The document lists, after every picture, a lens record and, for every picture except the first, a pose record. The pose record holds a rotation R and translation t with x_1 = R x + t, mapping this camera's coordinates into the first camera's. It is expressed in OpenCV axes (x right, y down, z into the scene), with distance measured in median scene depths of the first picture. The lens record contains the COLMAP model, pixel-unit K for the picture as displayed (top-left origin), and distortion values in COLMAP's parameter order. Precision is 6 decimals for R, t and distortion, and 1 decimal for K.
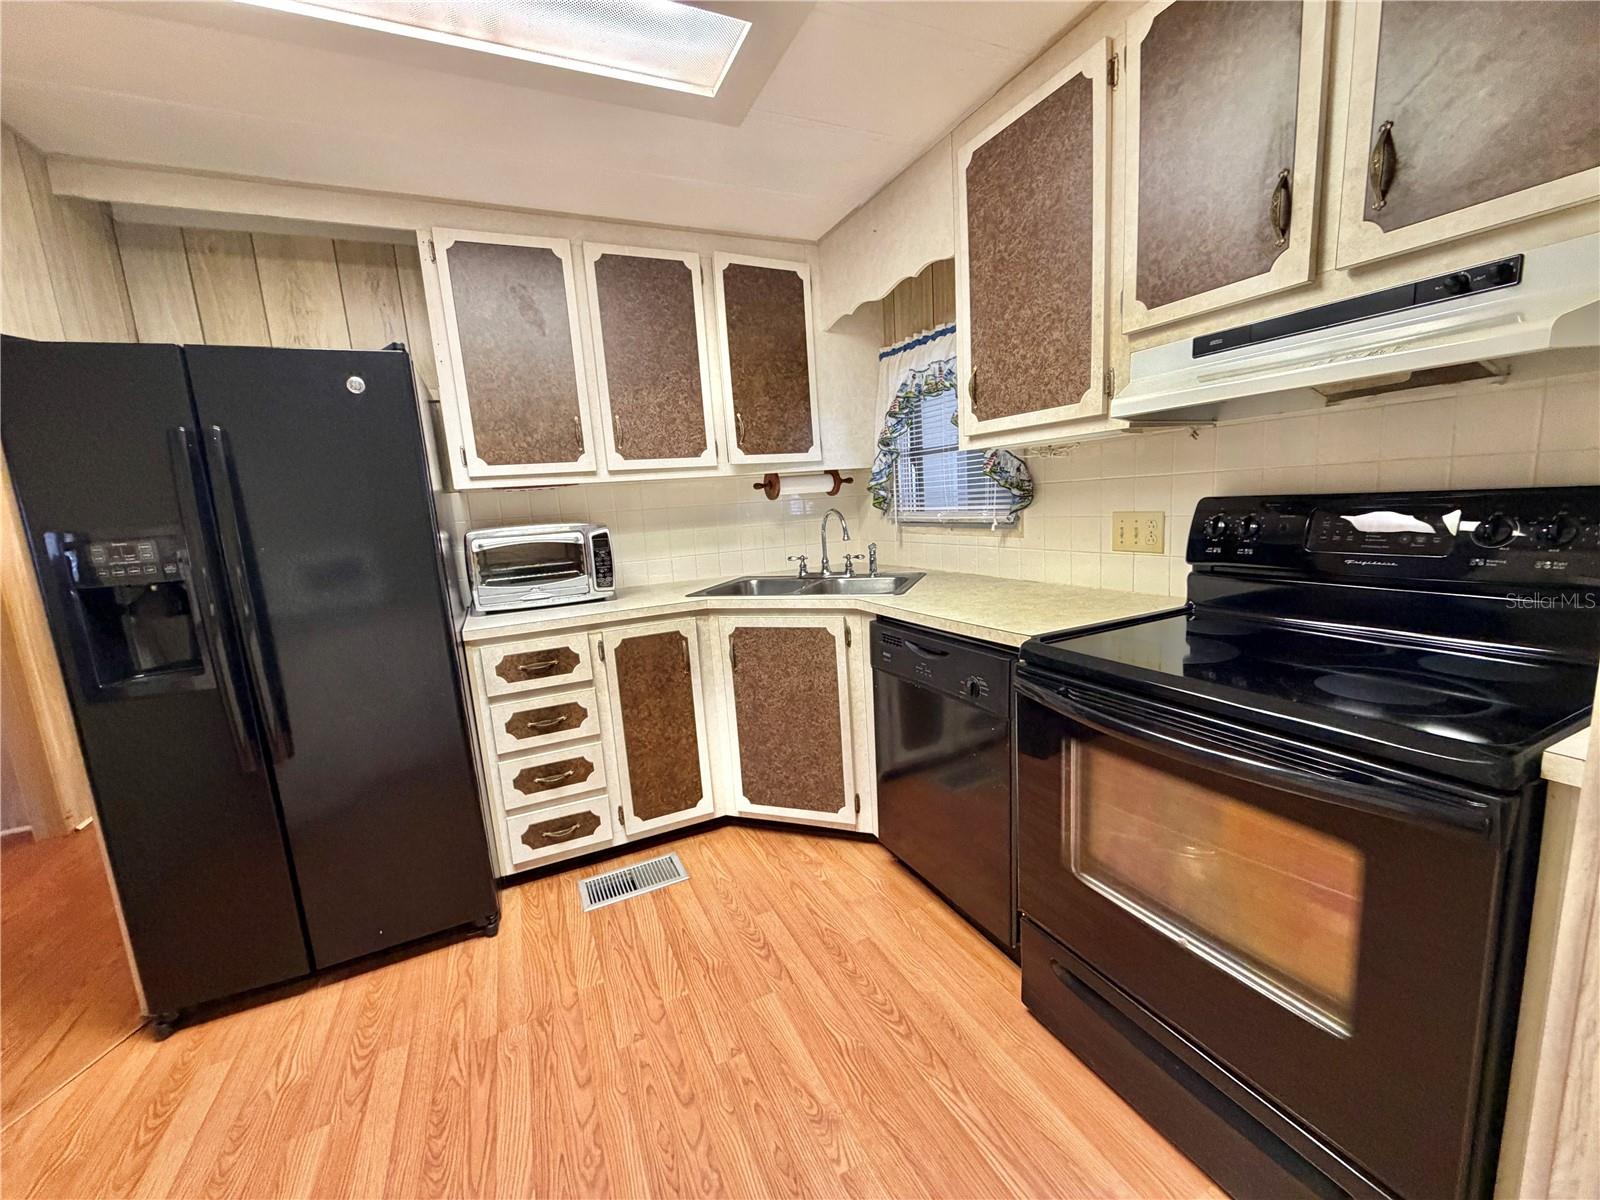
lens RADIAL K [[638.5, 0, 797.7], [0, 638.5, 601.3], [0, 0, 1]] dist [0.000265, -0.000065]
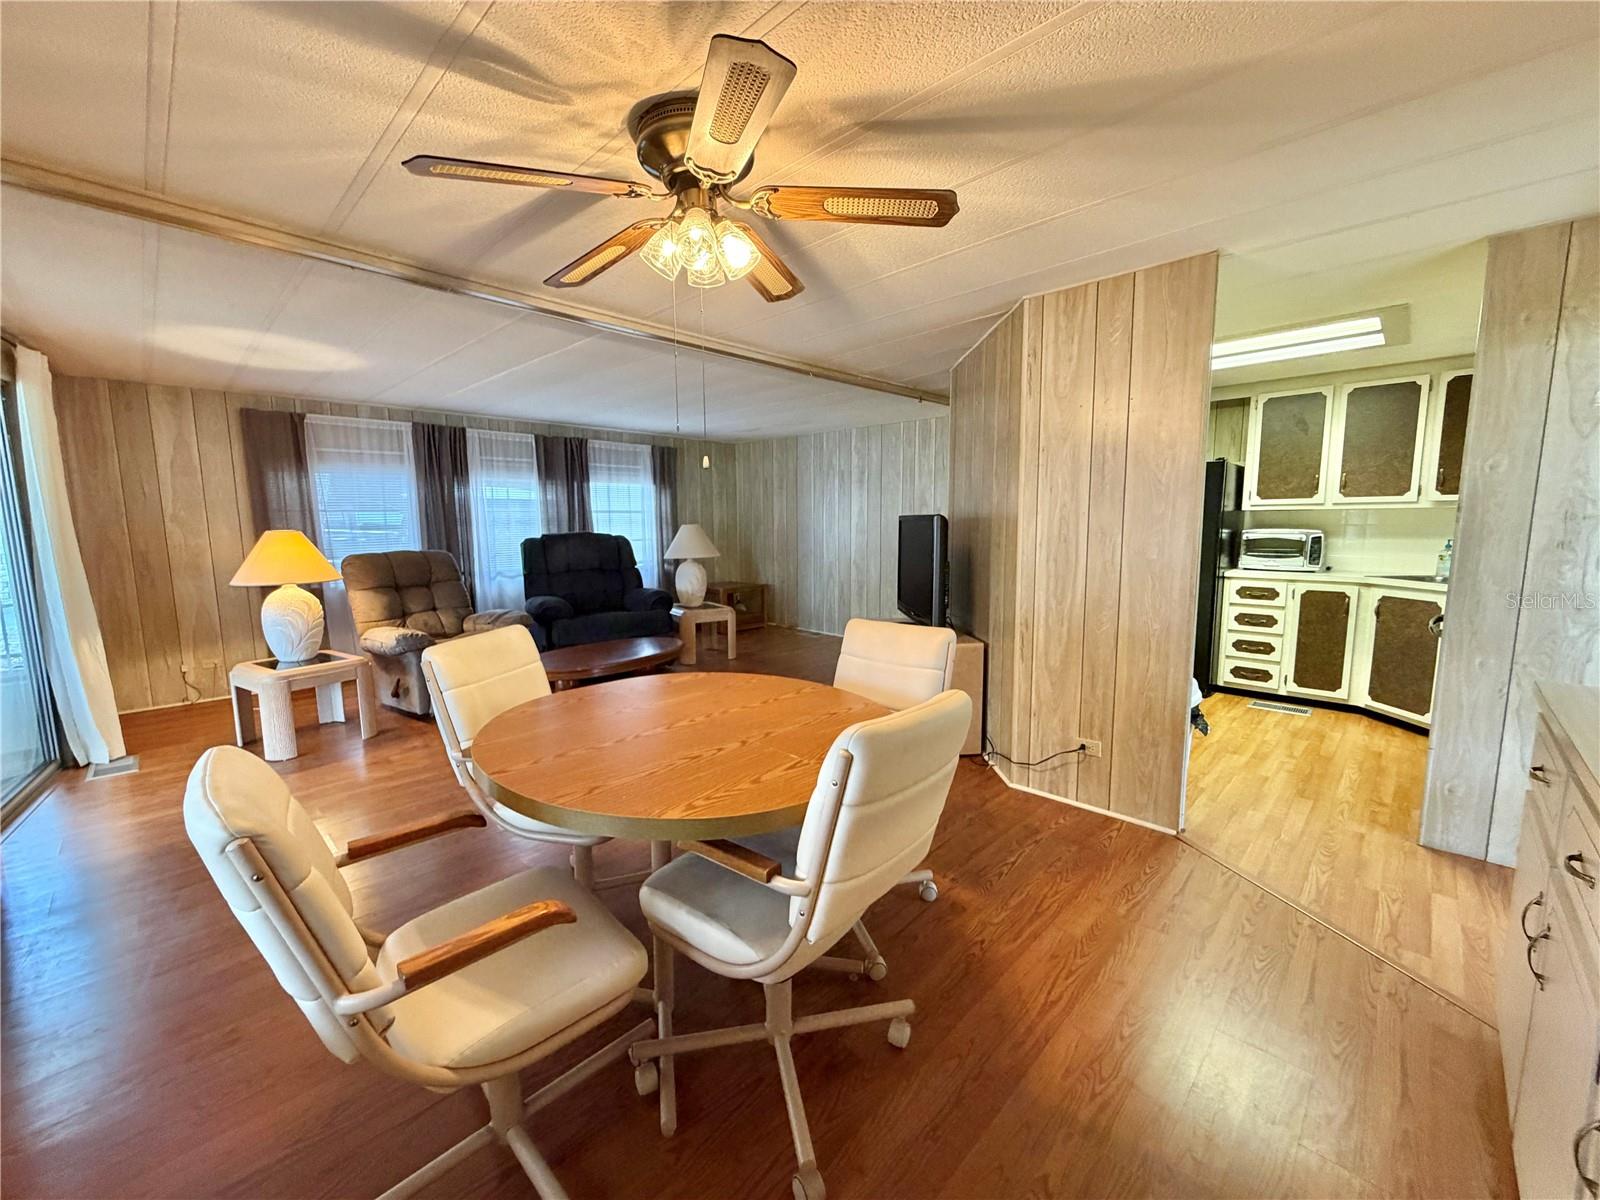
lens RADIAL K [[640.0, 0, 798.0], [0, 640.0, 601.3], [0, 0, 1]] dist [-0.000092, -0.000364]
pose [[0.351282, 0.177867, -0.919219, 0.970936], [-0.167422, 0.977898, 0.125241, 0.106623], [0.921179, 0.109902, 0.373297, -1.151478]]
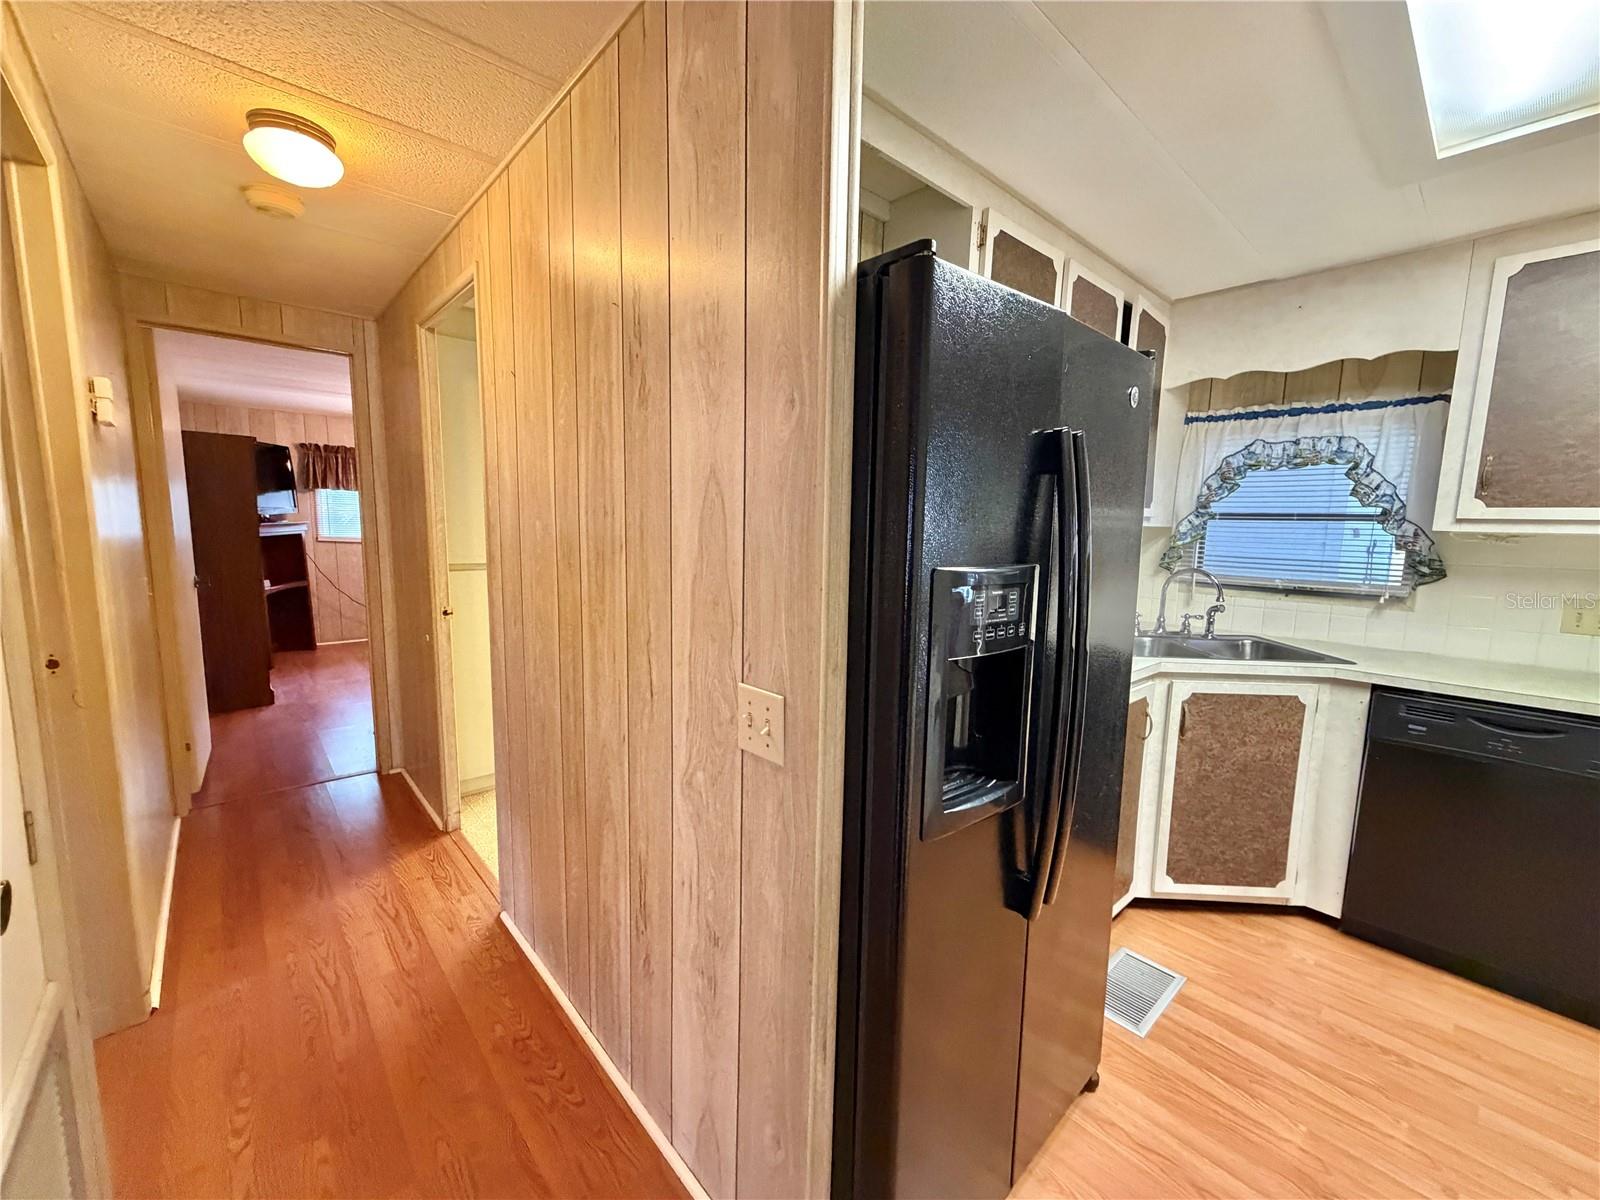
lens RADIAL K [[638.5, 0, 797.7], [0, 638.5, 601.3], [0, 0, 1]] dist [0.000265, -0.000065]
pose [[0.953799, 0.048293, 0.296539, -0.943790], [-0.034414, 0.998062, -0.051849, -0.025112], [-0.298468, 0.039249, 0.953612, 0.281432]]
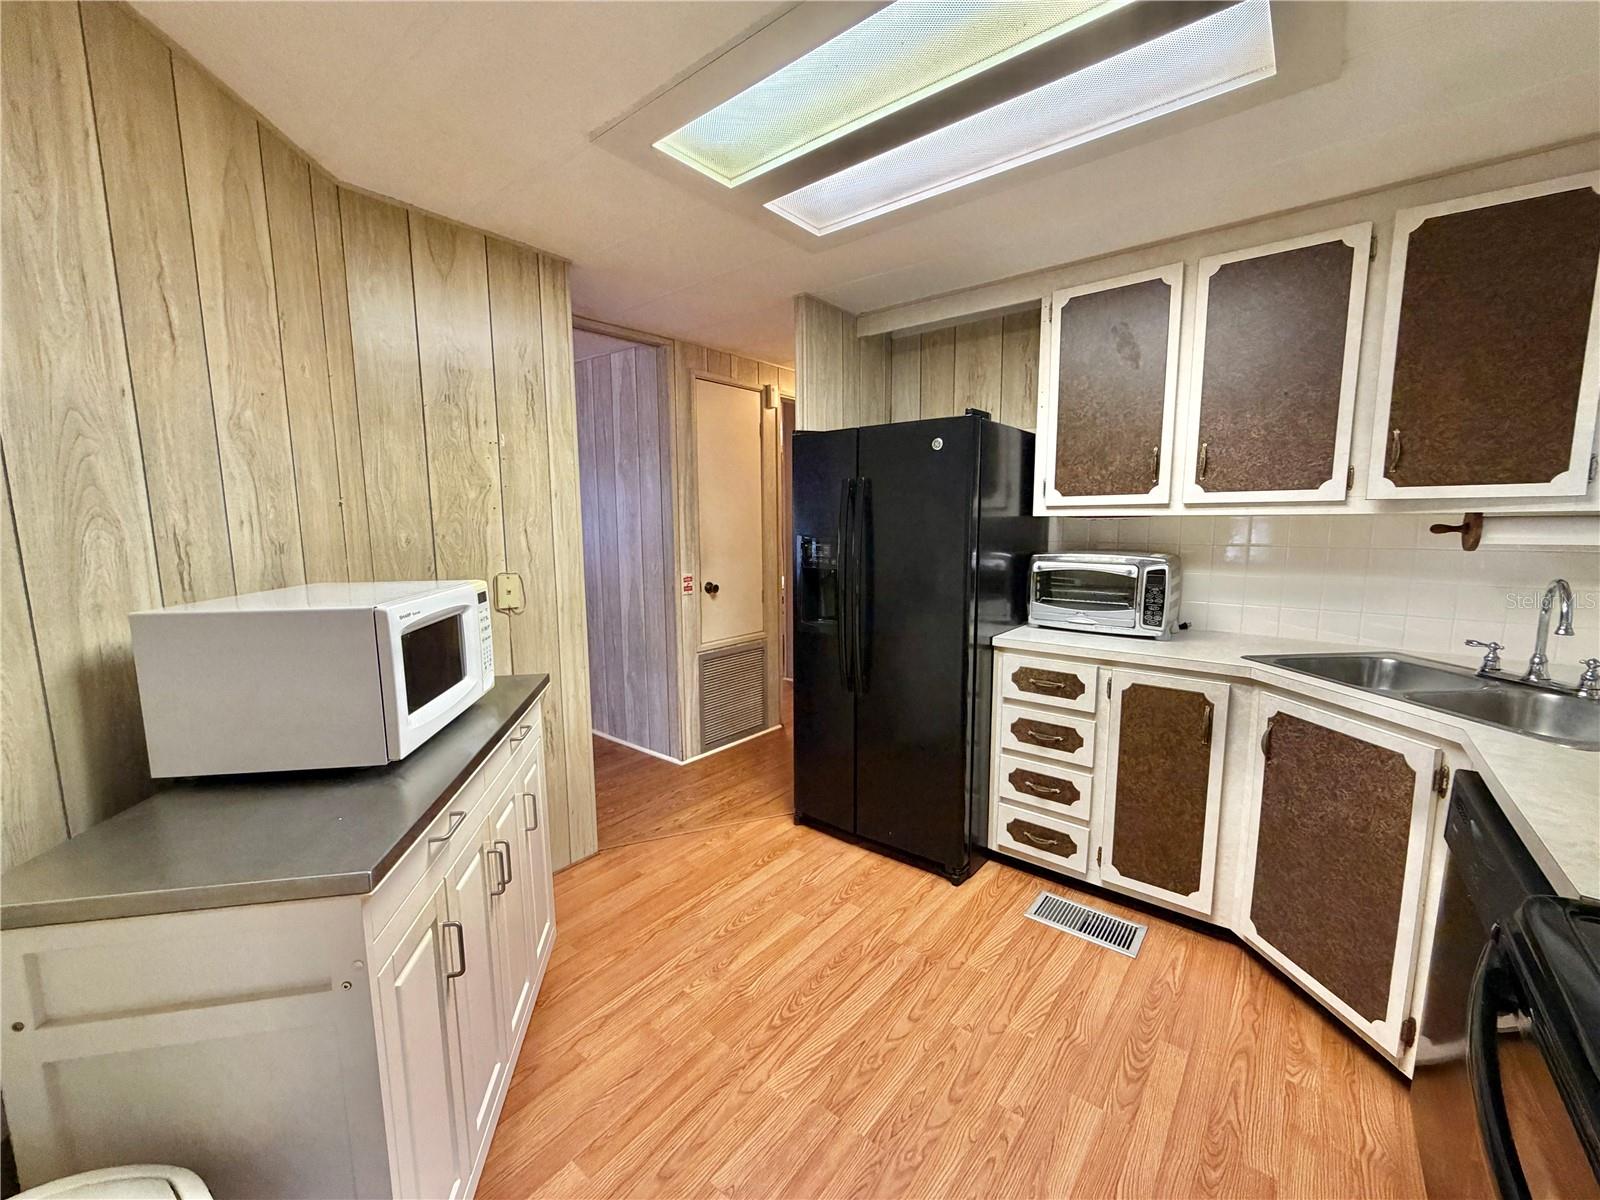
lens RADIAL K [[638.5, 0, 797.7], [0, 638.5, 601.3], [0, 0, 1]] dist [0.000265, -0.000065]
pose [[0.433220, 0.178884, -0.883358, 0.321774], [-0.167560, 0.979004, 0.116077, -0.085295], [0.885576, 0.097729, 0.454098, 0.107583]]
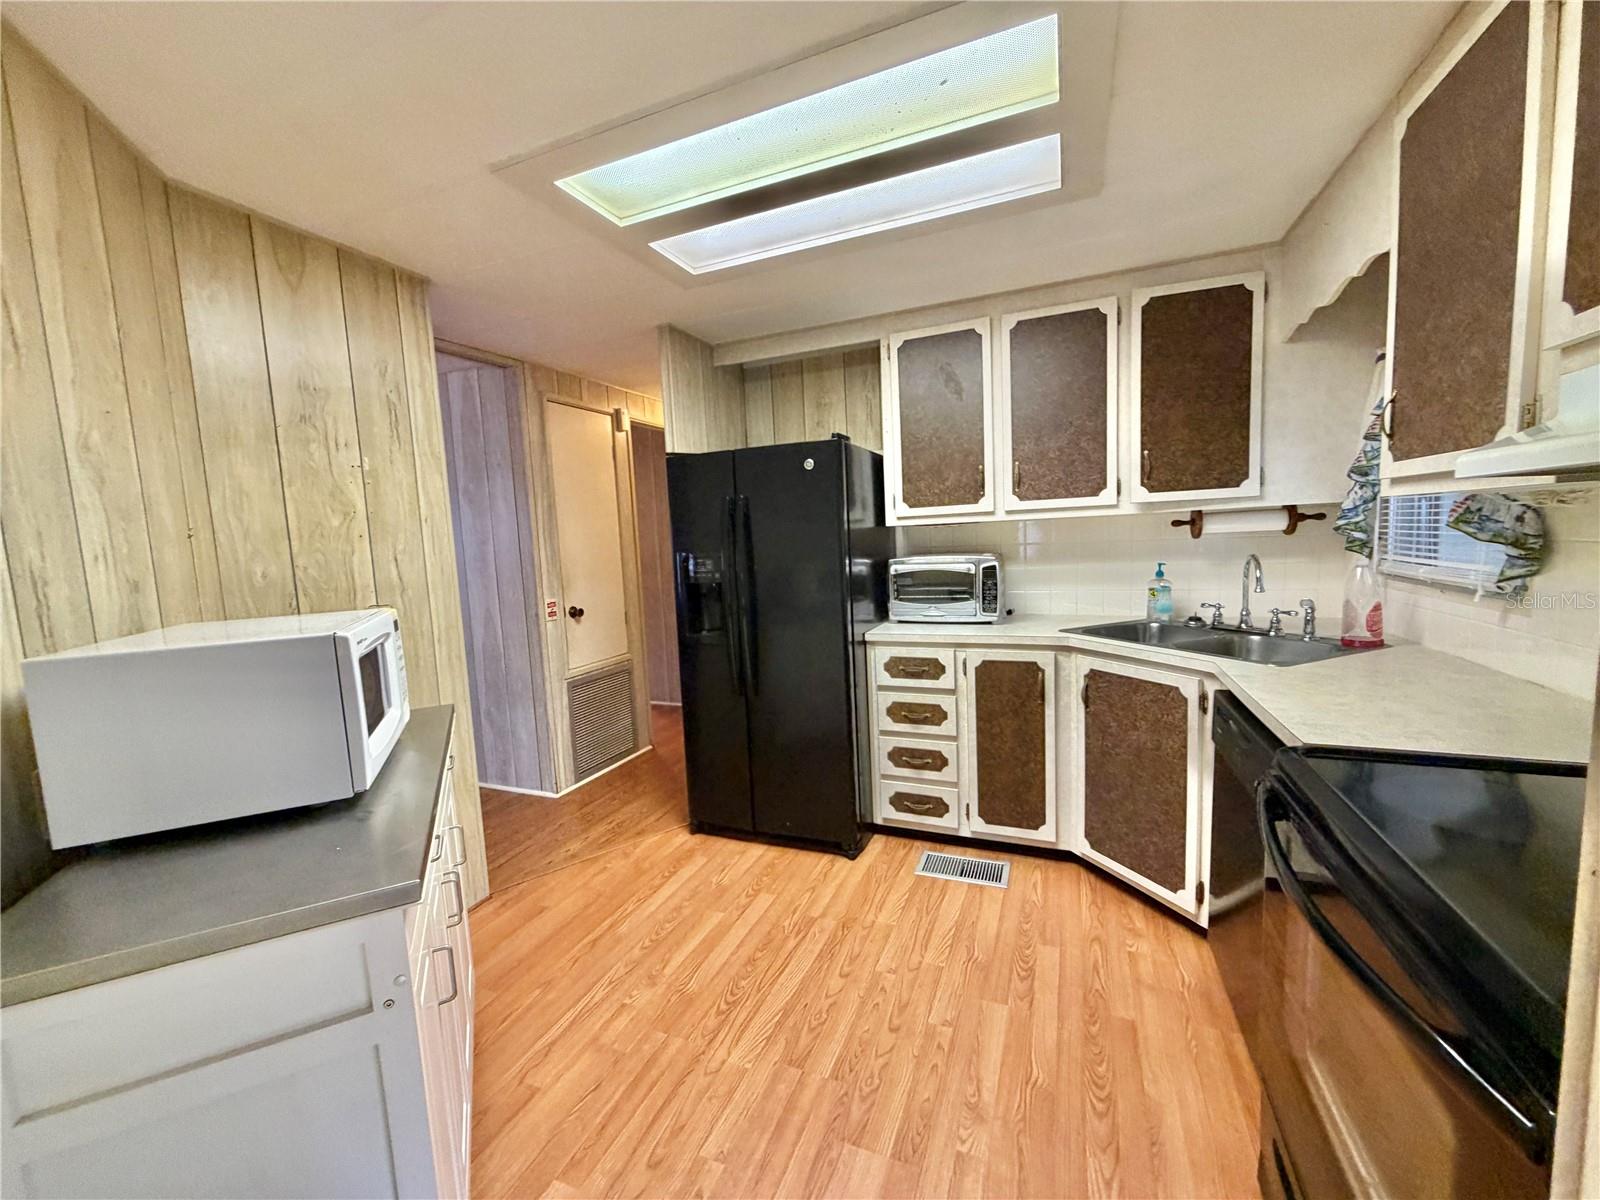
lens RADIAL K [[638.5, 0, 797.7], [0, 638.5, 601.3], [0, 0, 1]] dist [0.000265, -0.000065]
pose [[0.670238, 0.110656, -0.733850, 0.324263], [-0.117516, 0.992171, 0.042279, -0.053688], [0.732783, 0.057902, 0.677995, -0.027084]]
